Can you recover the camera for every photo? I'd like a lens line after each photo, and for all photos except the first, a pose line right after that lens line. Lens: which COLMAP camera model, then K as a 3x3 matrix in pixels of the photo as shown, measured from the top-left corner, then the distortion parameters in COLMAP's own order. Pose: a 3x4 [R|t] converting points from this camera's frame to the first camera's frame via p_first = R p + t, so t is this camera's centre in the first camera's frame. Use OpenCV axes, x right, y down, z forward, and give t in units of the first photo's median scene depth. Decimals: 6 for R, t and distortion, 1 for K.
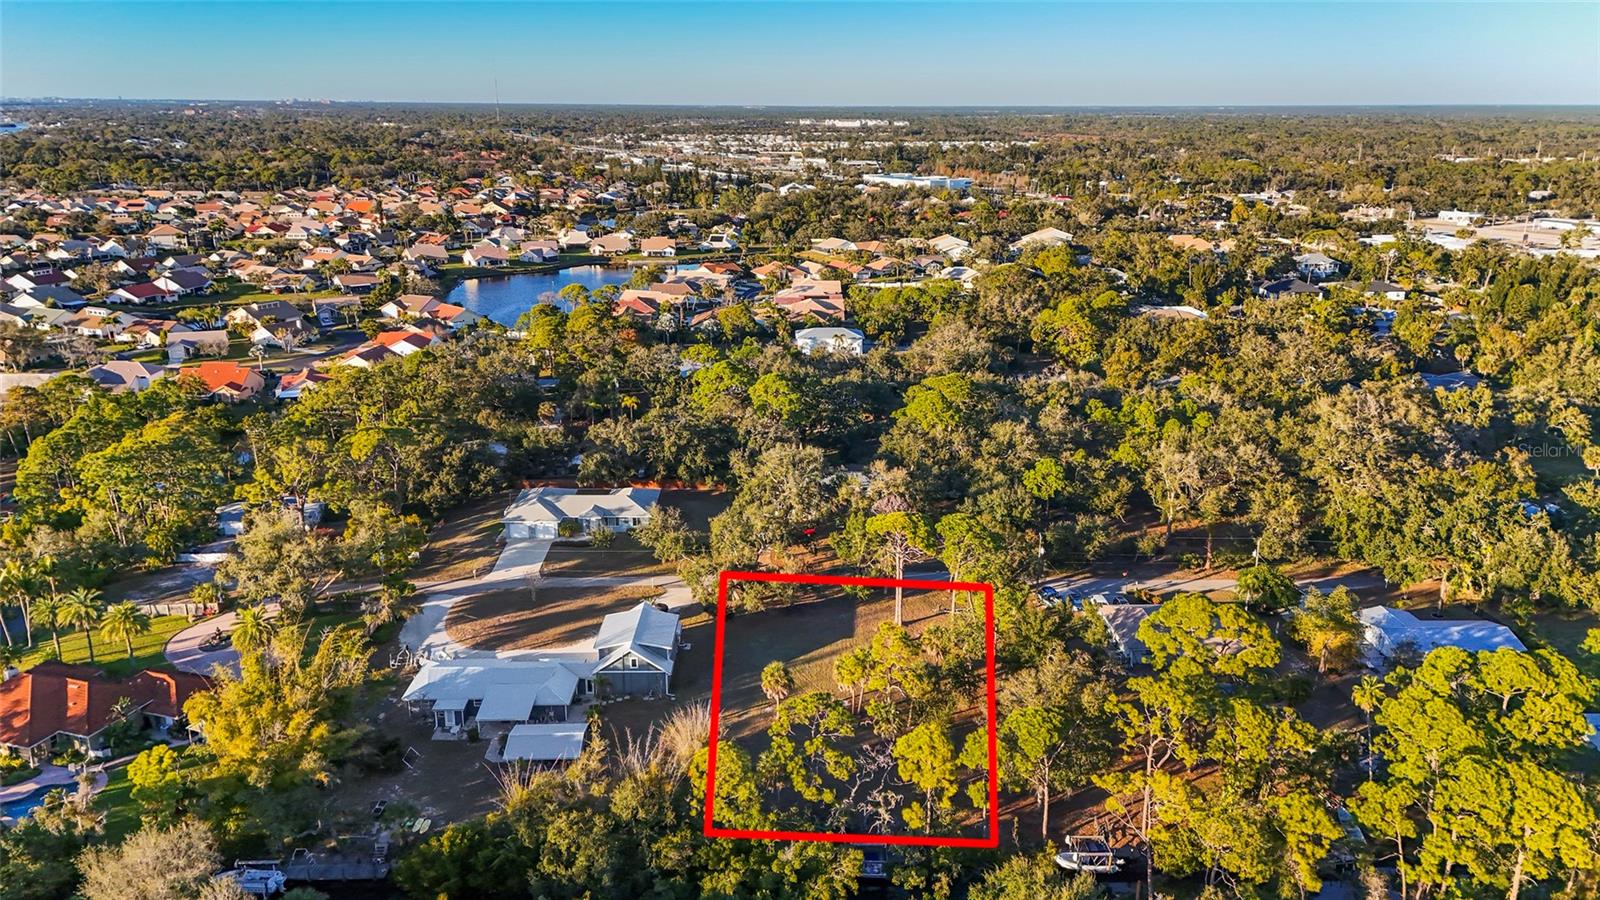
lens RADIAL K [[1189.8, 0, 804.3], [0, 1189.8, 446.9], [0, 0, 1]] dist [0.074388, -0.078793]
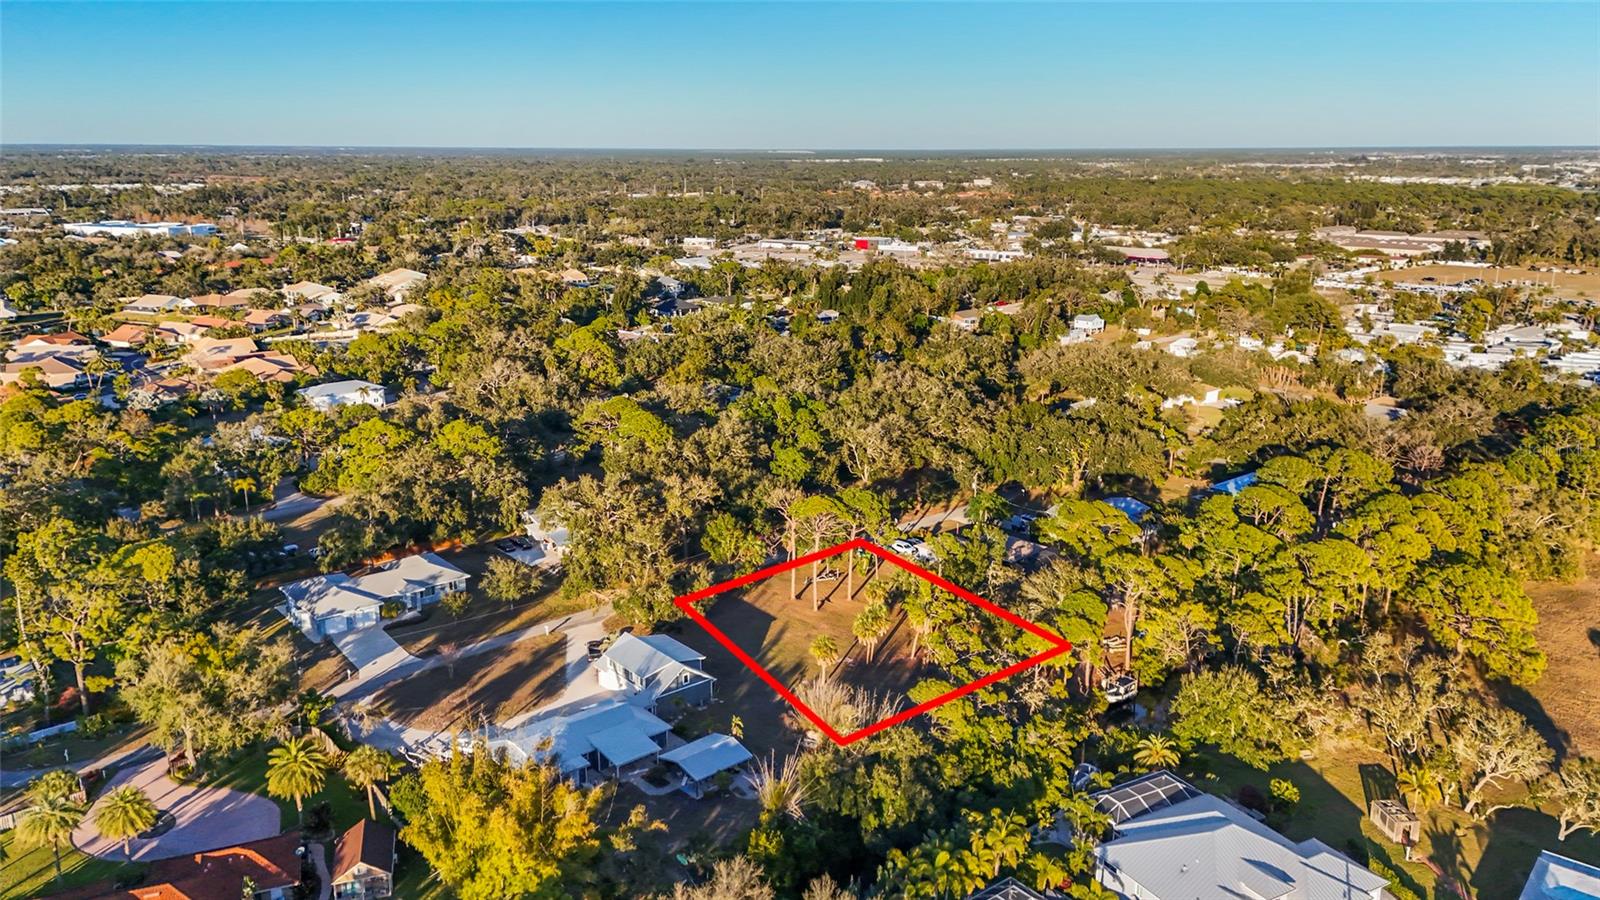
lens RADIAL K [[1189.8, 0, 804.3], [0, 1189.8, 446.9], [0, 0, 1]] dist [0.074388, -0.078793]
pose [[0.744303, -0.162837, 0.647687, -0.498198], [0.182910, 0.982441, 0.036804, -0.027500], [-0.642306, 0.091075, 0.761018, 0.075337]]
